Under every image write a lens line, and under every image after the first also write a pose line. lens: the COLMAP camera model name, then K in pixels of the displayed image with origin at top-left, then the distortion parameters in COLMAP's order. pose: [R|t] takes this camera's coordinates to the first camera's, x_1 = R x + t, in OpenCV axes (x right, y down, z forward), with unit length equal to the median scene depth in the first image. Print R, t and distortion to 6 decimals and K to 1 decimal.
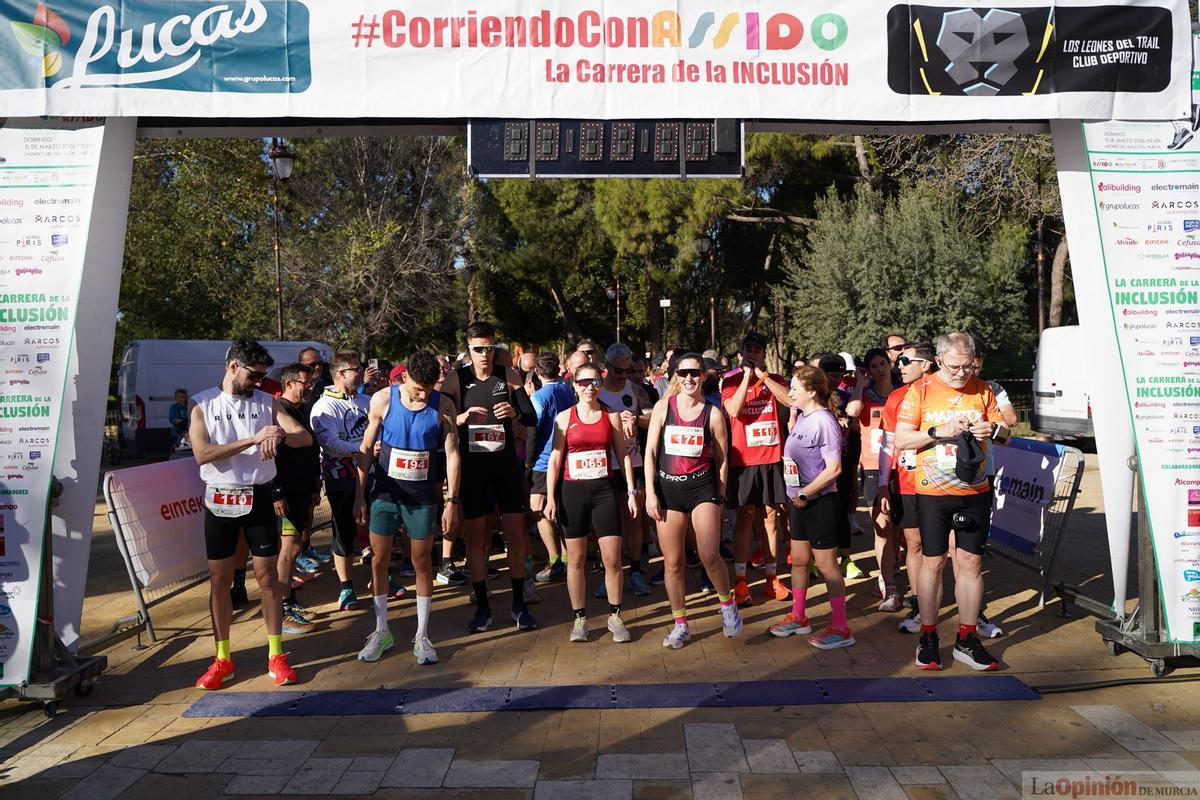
lens RADIAL K [[949.7, 0, 600.0], [0, 949.7, 400.9], [0, 0, 1]] dist [-0.015624, 0.013245]
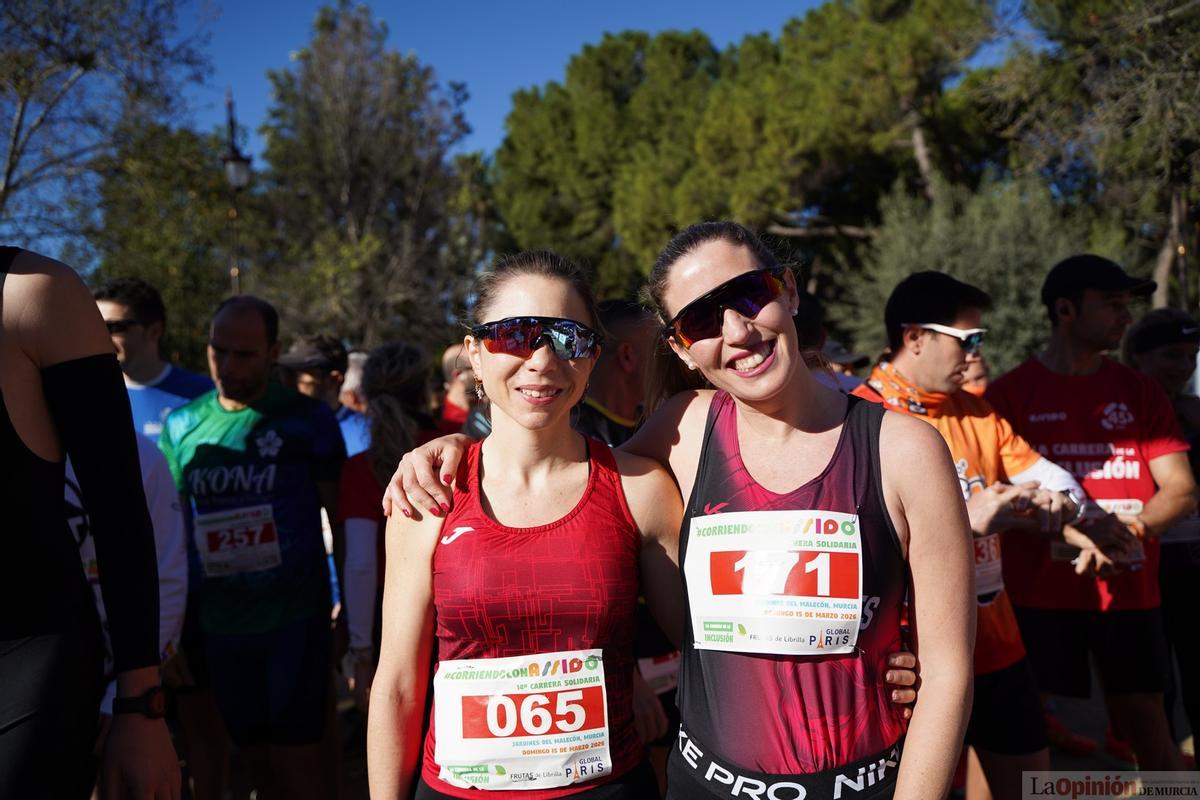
lens RADIAL K [[924.8, 0, 600.0], [0, 924.8, 400.0], [0, 0, 1]] dist [0.001541, 0.002583]
pose [[0.999239, -0.024580, -0.030299, 0.016550], [0.022921, 0.998281, -0.053941, 0.012205], [0.031573, 0.053205, 0.998084, 1.045019]]
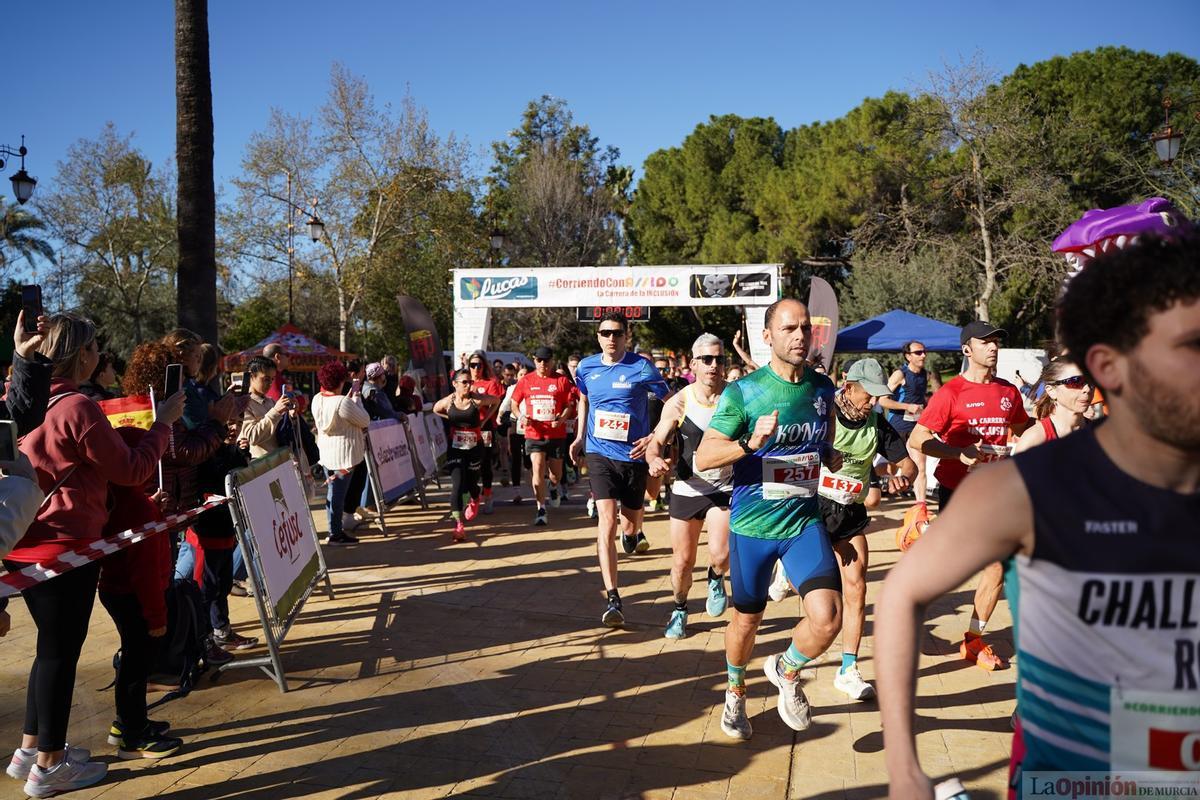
lens RADIAL K [[950.8, 0, 601.1], [0, 950.8, 401.4], [0, 0, 1]] dist [-0.014726, 0.014763]
pose [[0.983980, 0.021560, -0.176969, 0.618132], [-0.021423, 0.999767, 0.002685, 0.073317], [0.176985, 0.001150, 0.984213, -2.657397]]
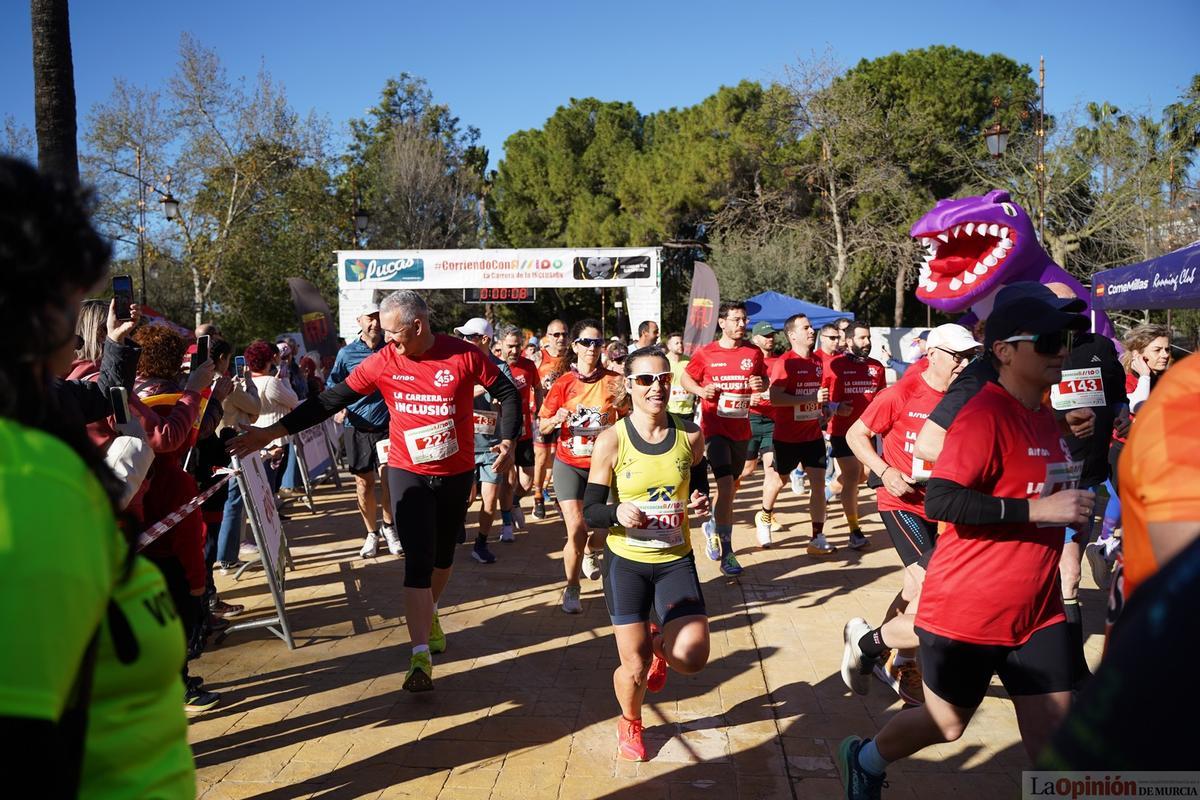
lens RADIAL K [[950.8, 0, 597.6], [0, 950.8, 400.4], [0, 0, 1]] dist [-0.011337, 0.005436]
pose [[0.999604, 0.006693, -0.027348, 0.500541], [-0.006154, 0.999786, 0.019748, 0.082834], [0.027474, -0.019572, 0.999431, -2.788715]]
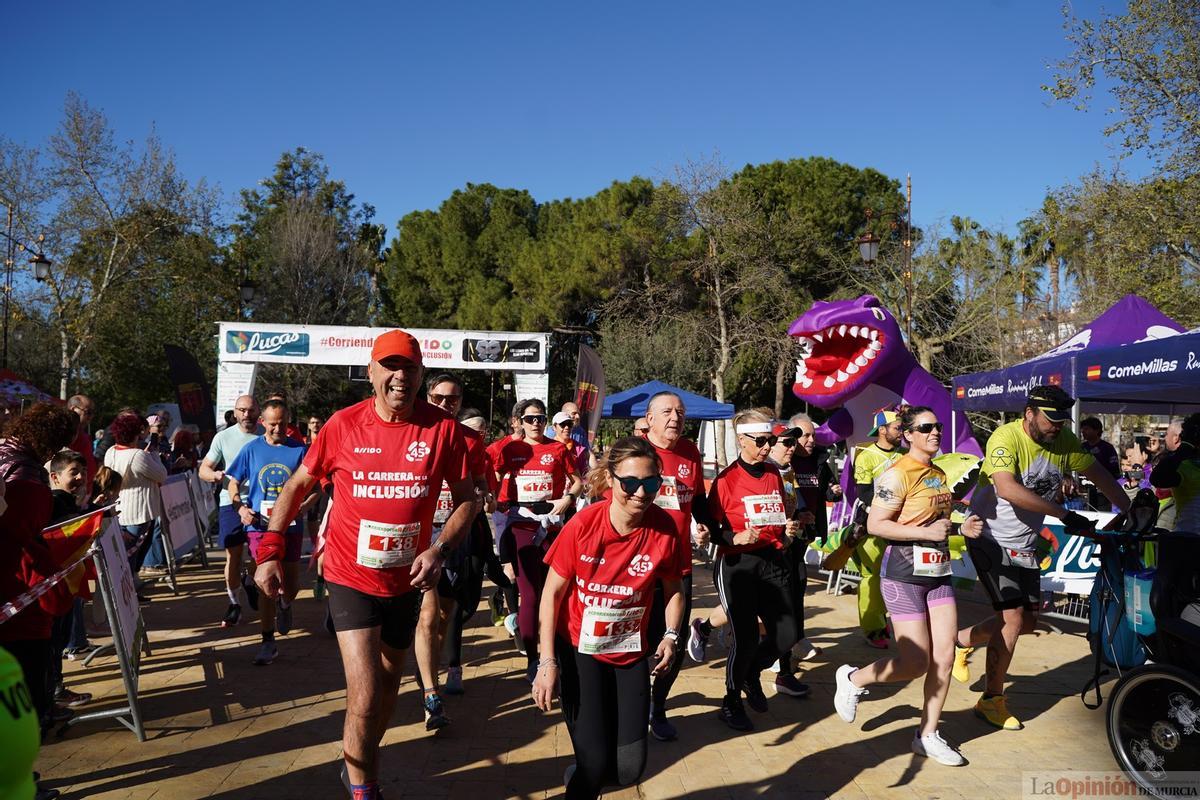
lens RADIAL K [[949.7, 0, 600.0], [0, 949.7, 400.9], [0, 0, 1]] dist [-0.015624, 0.013245]
pose [[0.994976, 0.041751, 0.090998, 0.506523], [-0.035498, 0.996965, -0.069281, 0.077974], [-0.093614, 0.065702, 0.993438, -2.802789]]
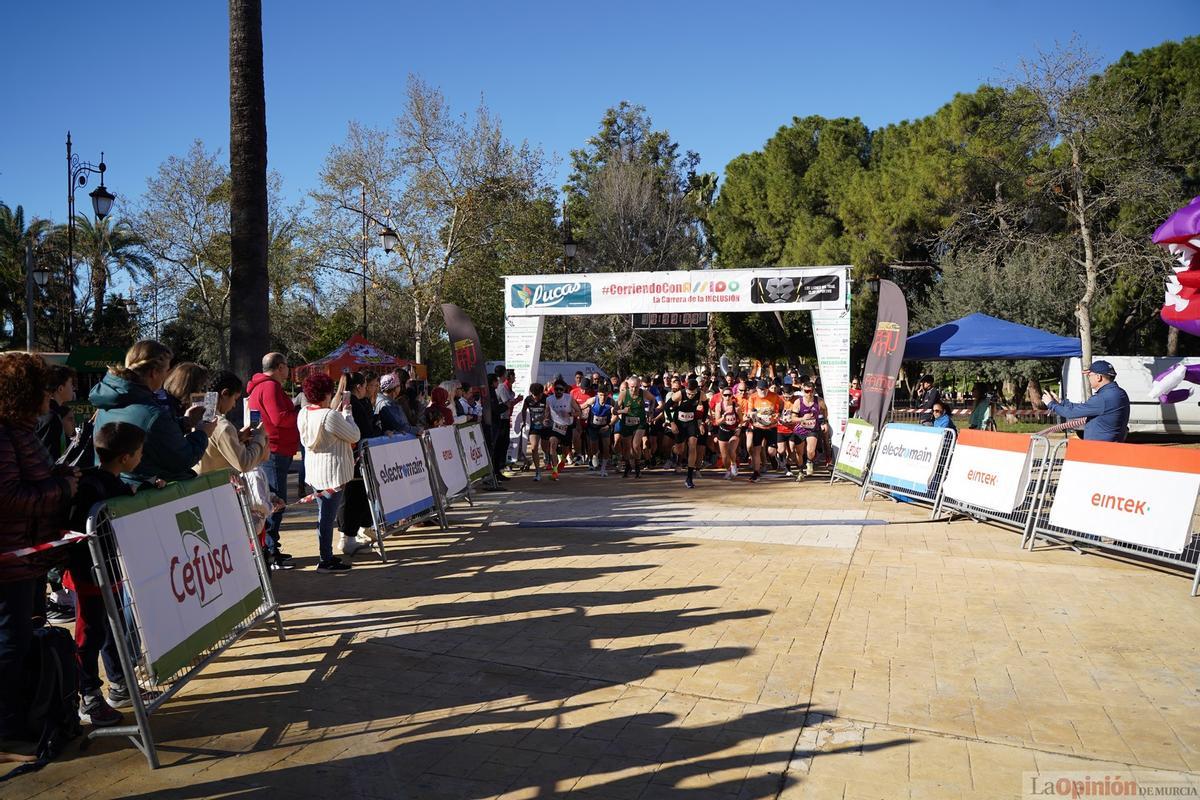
lens RADIAL K [[949.7, 0, 600.0], [0, 949.7, 400.9], [0, 0, 1]] dist [-0.015624, 0.013245]
pose [[0.962006, 0.019227, -0.272351, 0.711821], [-0.021665, 0.999748, -0.005950, 0.063170], [0.272168, 0.011624, 0.962180, -2.441901]]
